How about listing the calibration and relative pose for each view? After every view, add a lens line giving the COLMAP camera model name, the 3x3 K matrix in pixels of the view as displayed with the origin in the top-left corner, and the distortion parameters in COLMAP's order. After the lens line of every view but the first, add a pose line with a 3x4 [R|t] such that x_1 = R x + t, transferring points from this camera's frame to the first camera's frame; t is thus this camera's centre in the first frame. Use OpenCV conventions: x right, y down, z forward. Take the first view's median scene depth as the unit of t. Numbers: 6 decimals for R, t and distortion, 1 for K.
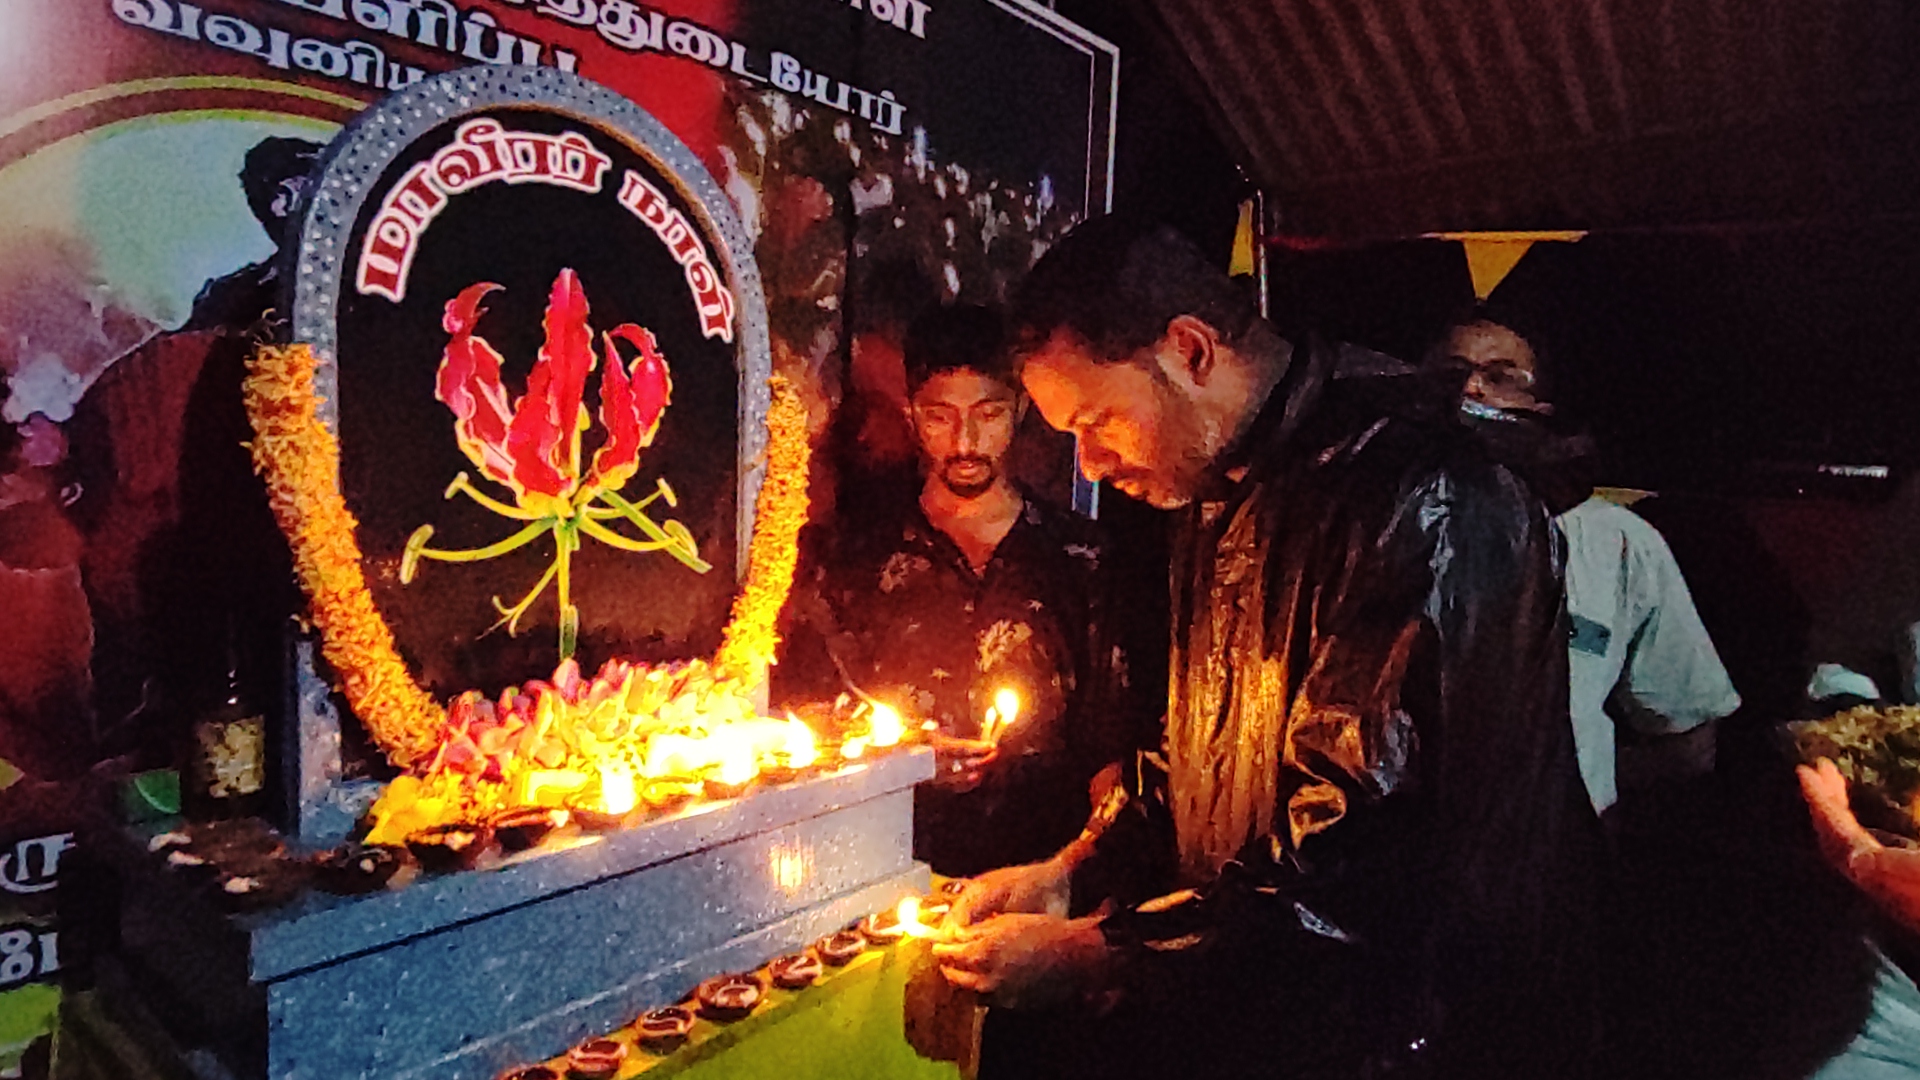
lens RADIAL K [[1084.8, 0, 964.5], [0, 1084.8, 528.9], [0, 0, 1]] dist [-0.007961, 0.001176]
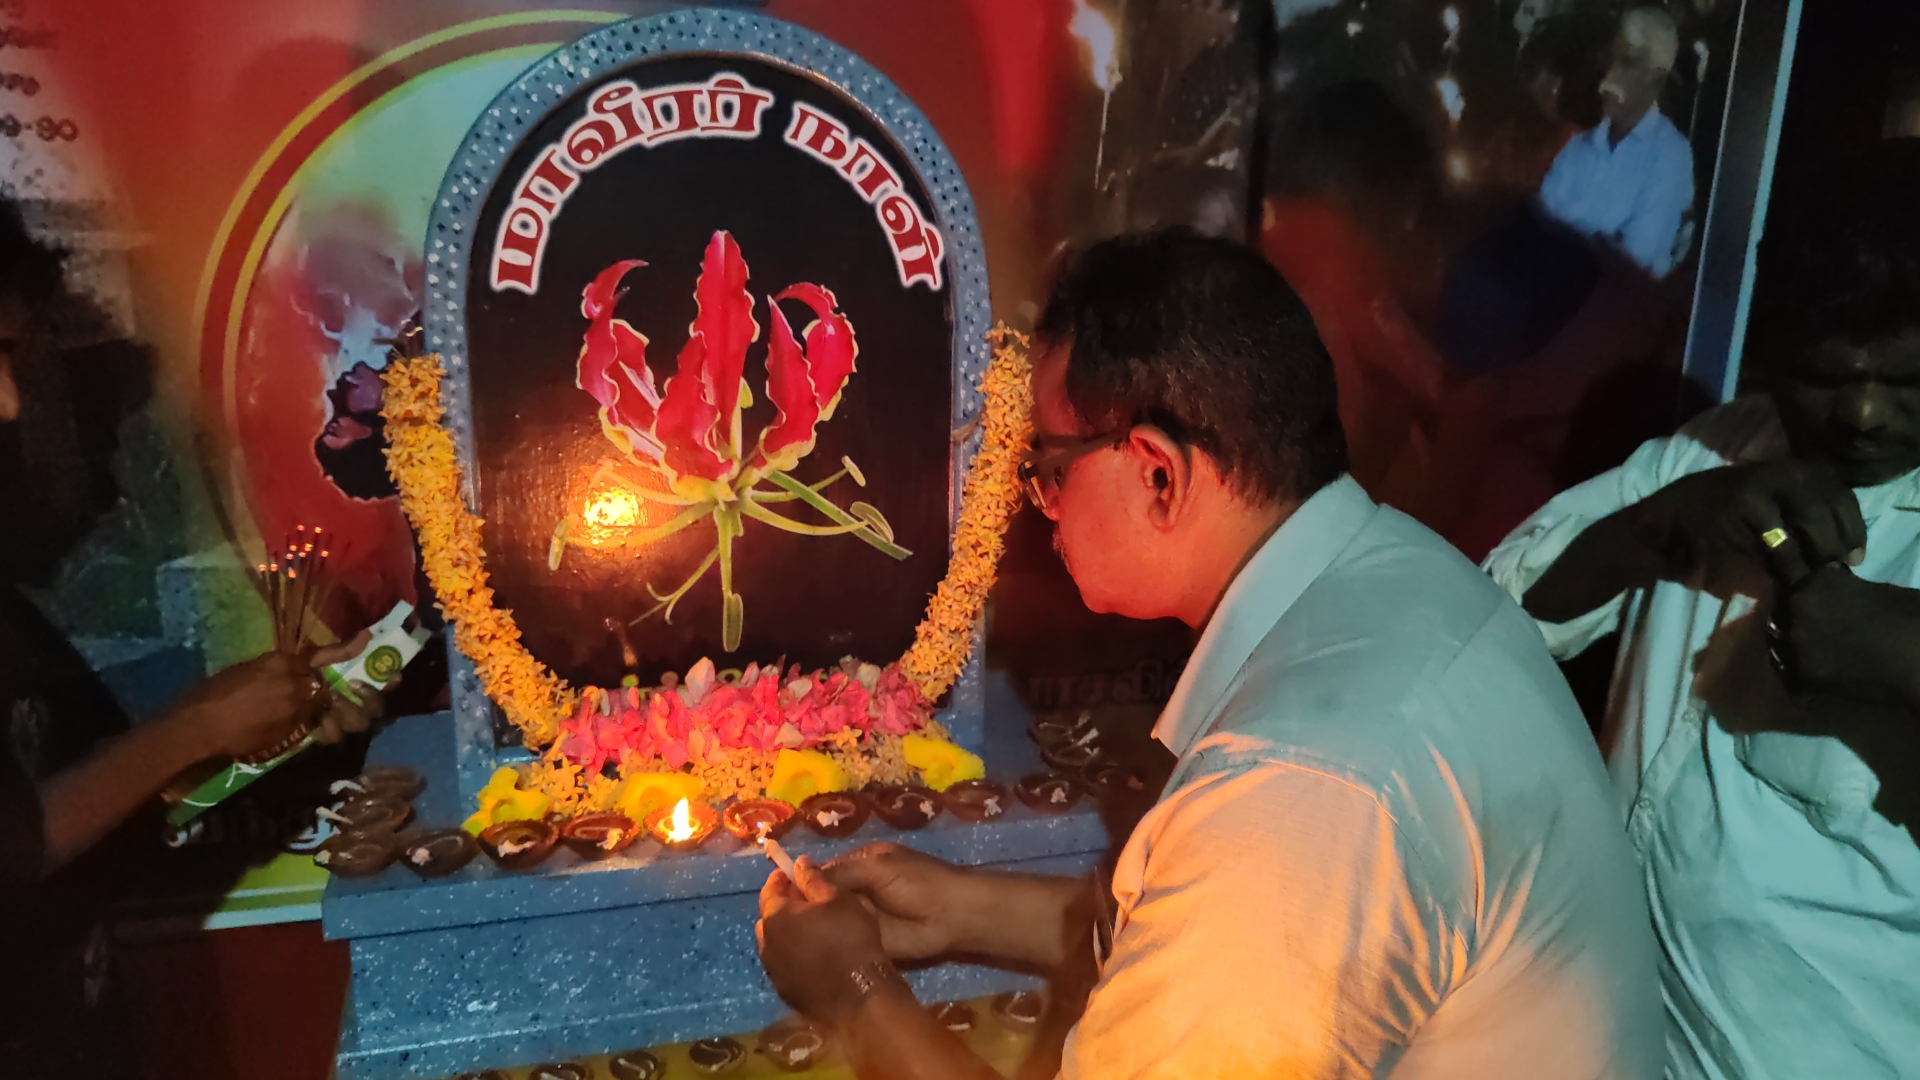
lens RADIAL K [[1400.3, 0, 959.1], [0, 1400.3, 533.9], [0, 0, 1]] dist [0.023613, -0.023601]
pose [[0.822855, 0.131436, -0.552842, 0.474903], [-0.028670, 0.981246, 0.190614, -0.222964], [0.567528, -0.140998, 0.811191, 0.133970]]
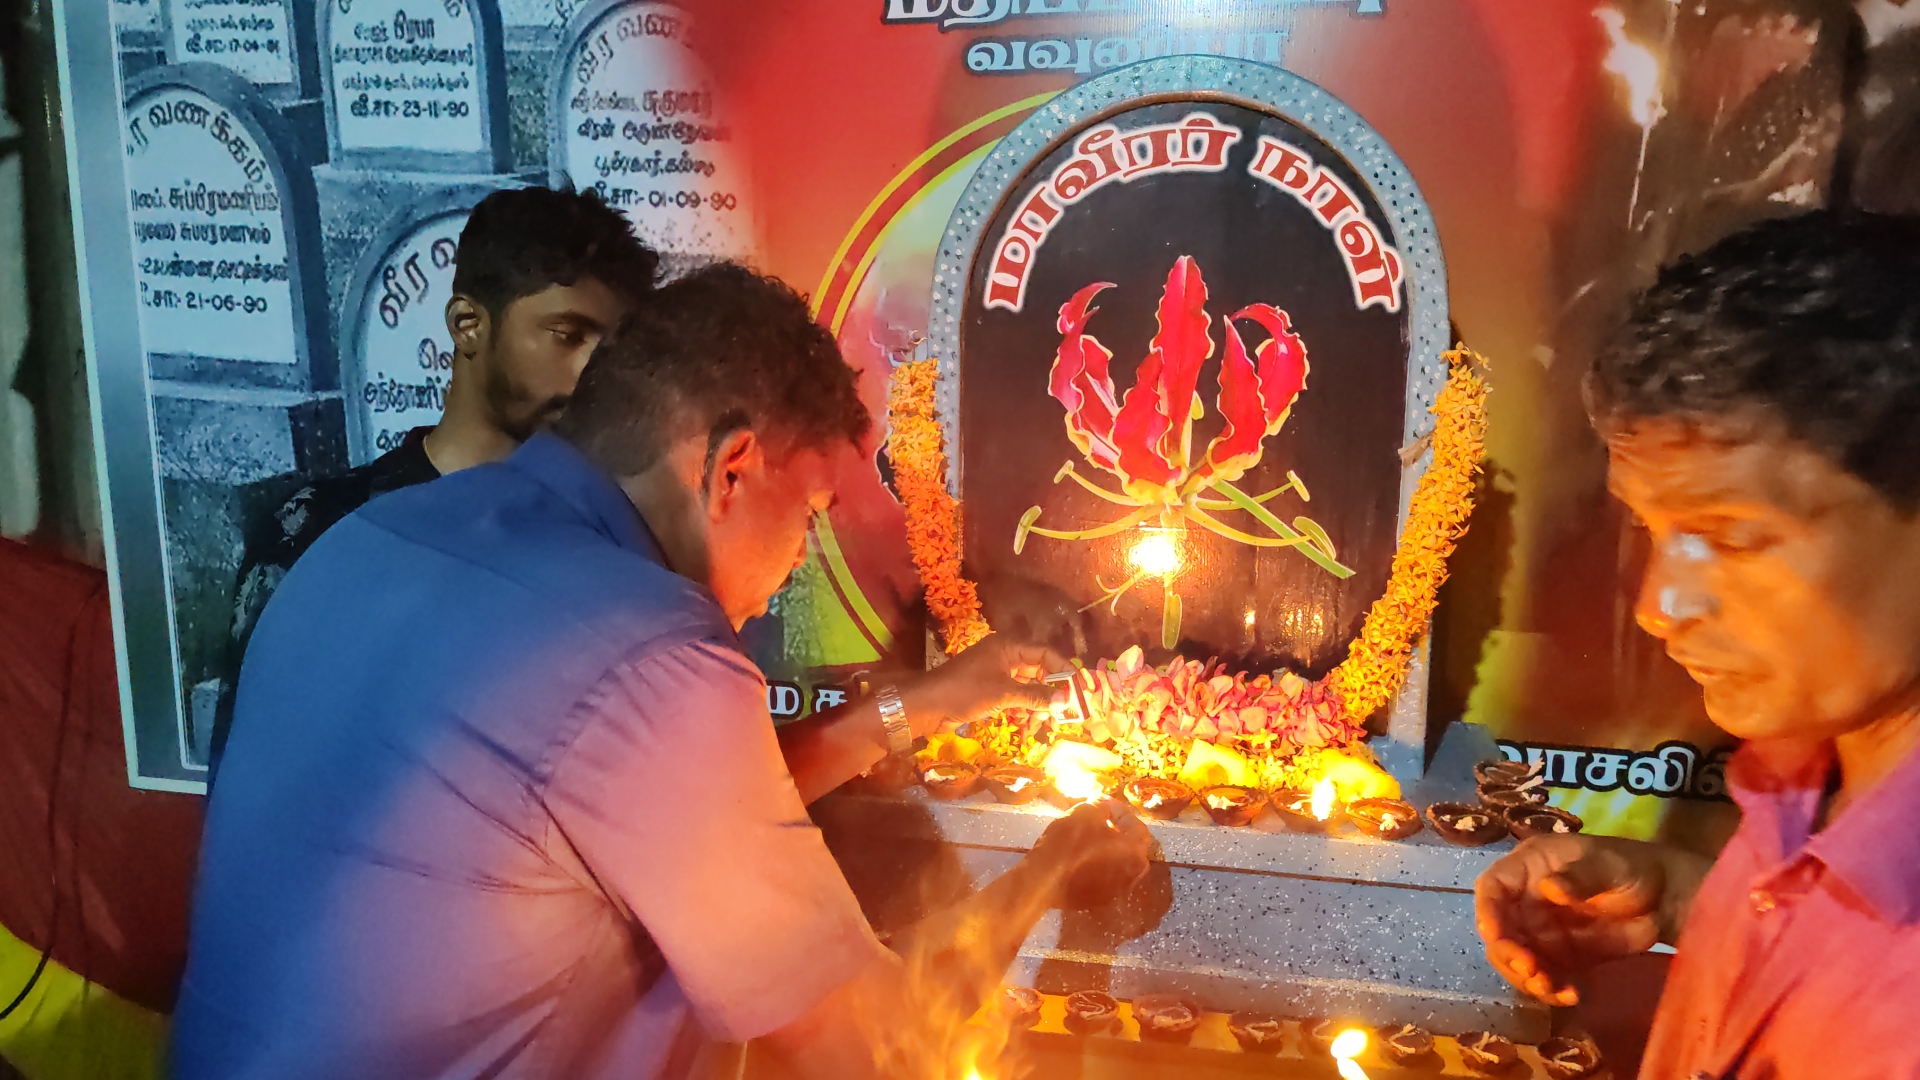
lens RADIAL K [[1400.3, 0, 958.8], [0, 1400.3, 539.3], [0, 0, 1]] dist [0.023613, -0.023601]
pose [[0.468659, 0.129671, -0.873810, 0.689628], [-0.045000, 0.991388, 0.122984, -0.133586], [0.882232, -0.018316, 0.470458, 0.215958]]
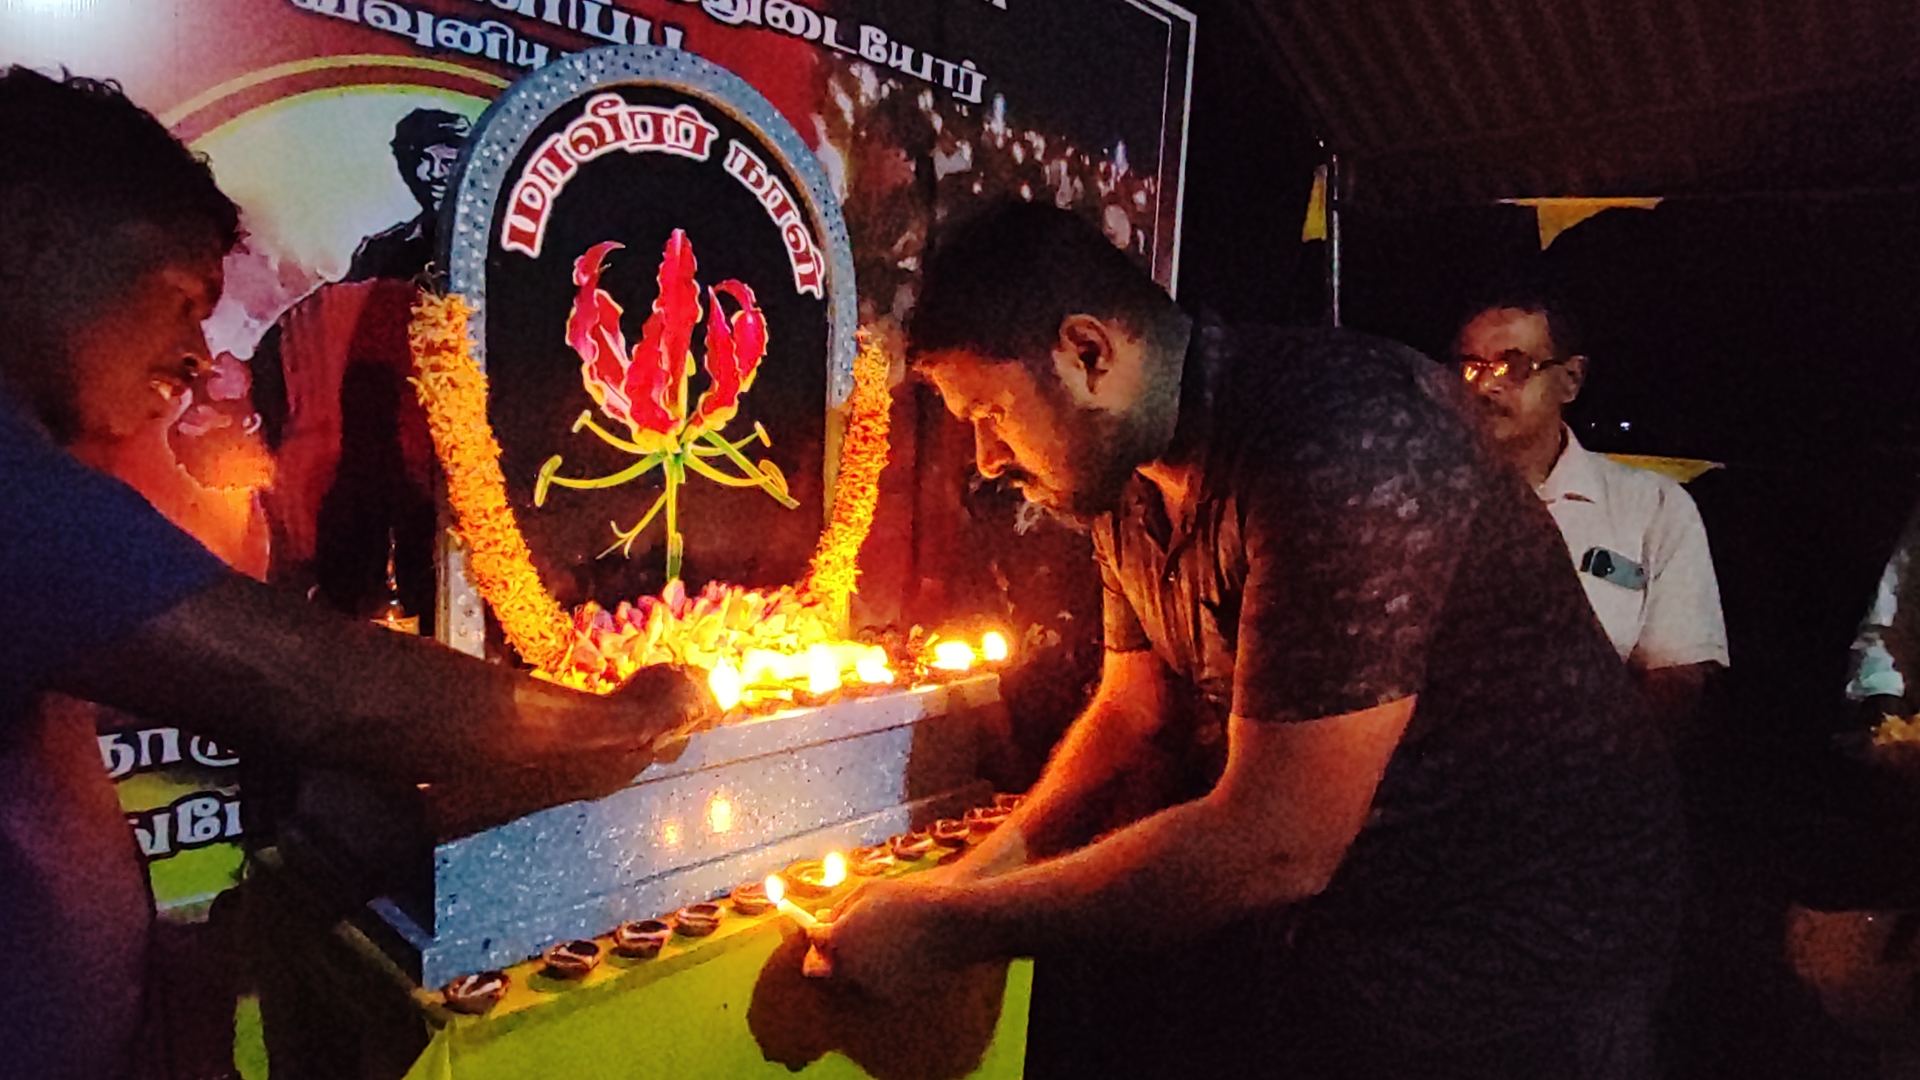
lens RADIAL K [[1084.8, 0, 963.9], [0, 1084.8, 529.3], [0, 0, 1]] dist [-0.007961, 0.001176]
pose [[0.997543, 0.024747, -0.065536, 0.005963], [-0.022702, 0.999238, 0.031765, 0.025491], [0.066272, -0.030199, 0.997344, -0.099606]]
